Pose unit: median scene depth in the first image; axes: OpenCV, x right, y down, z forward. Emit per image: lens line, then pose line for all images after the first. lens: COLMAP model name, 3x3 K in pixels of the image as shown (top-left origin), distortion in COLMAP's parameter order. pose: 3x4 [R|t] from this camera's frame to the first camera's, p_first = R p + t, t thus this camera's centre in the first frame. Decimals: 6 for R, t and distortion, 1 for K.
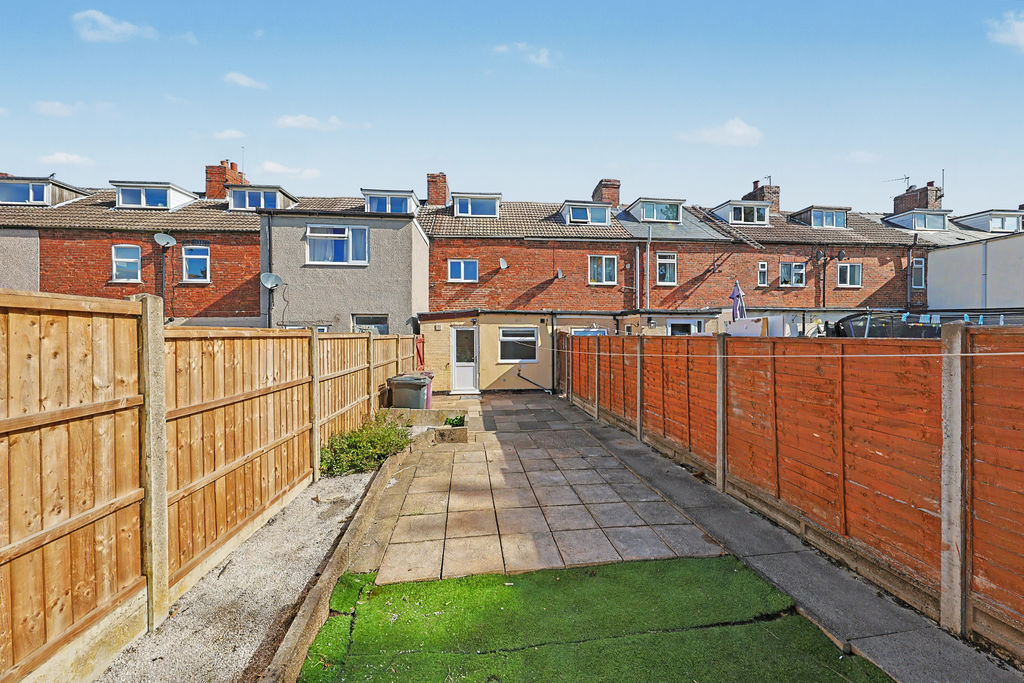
lens RADIAL K [[354.0, 0, 508.5], [0, 354.0, 336.6], [0, 0, 1]] dist [-0.000367, 0.000058]
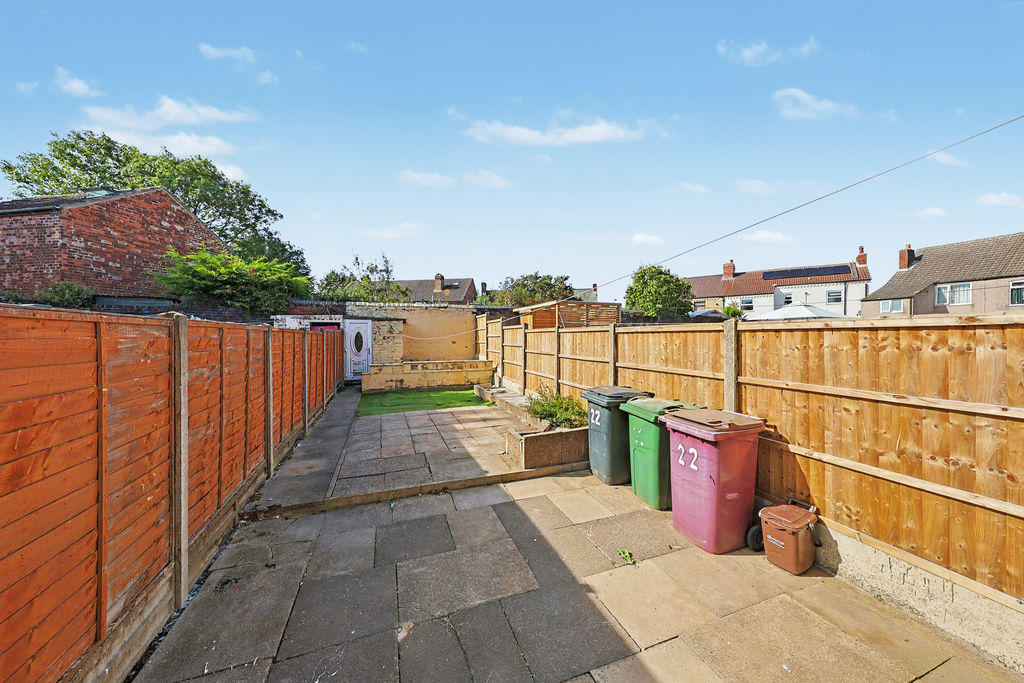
lens RADIAL K [[346.7, 0, 512.5], [0, 346.7, 336.1], [0, 0, 1]] dist [0.016460, -0.000076]
pose [[-0.969717, 0.004853, -0.244182, 0.055934], [0.005101, 0.999987, -0.000383, 0.014787], [0.244177, -0.001617, -0.969729, 1.343478]]
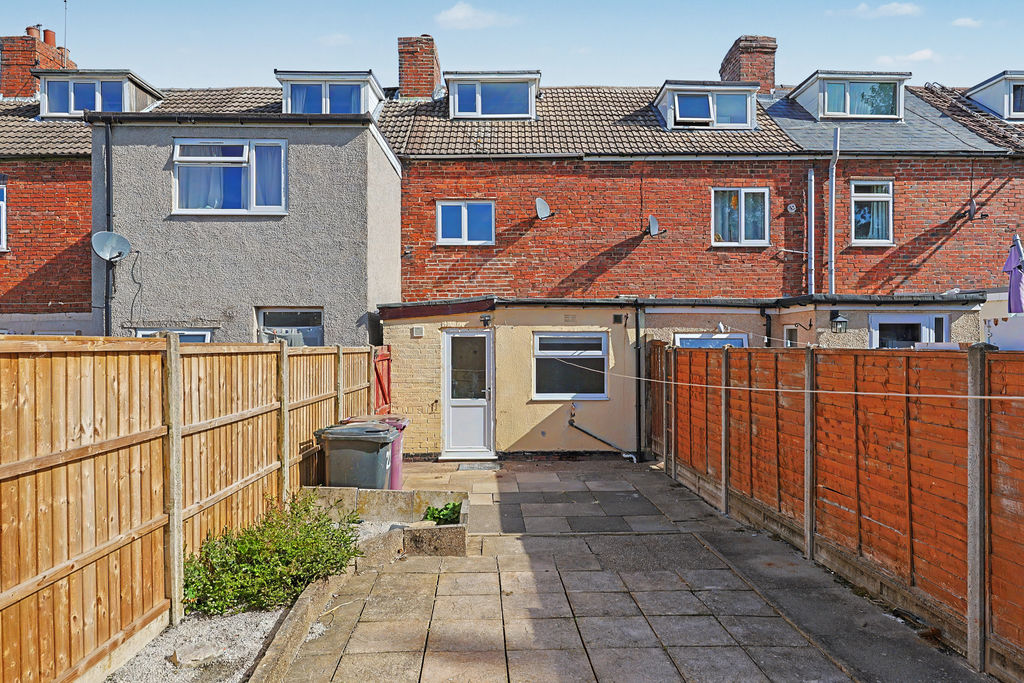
lens RADIAL K [[680.1, 0, 510.8], [0, 680.1, 349.0], [0, 0, 1]] dist [0.010324, -0.012505]
pose [[0.997301, -0.000268, -0.073426, 0.015930], [0.000360, 0.999999, 0.001232, -0.002098], [0.073425, -0.001255, 0.997300, 0.010980]]
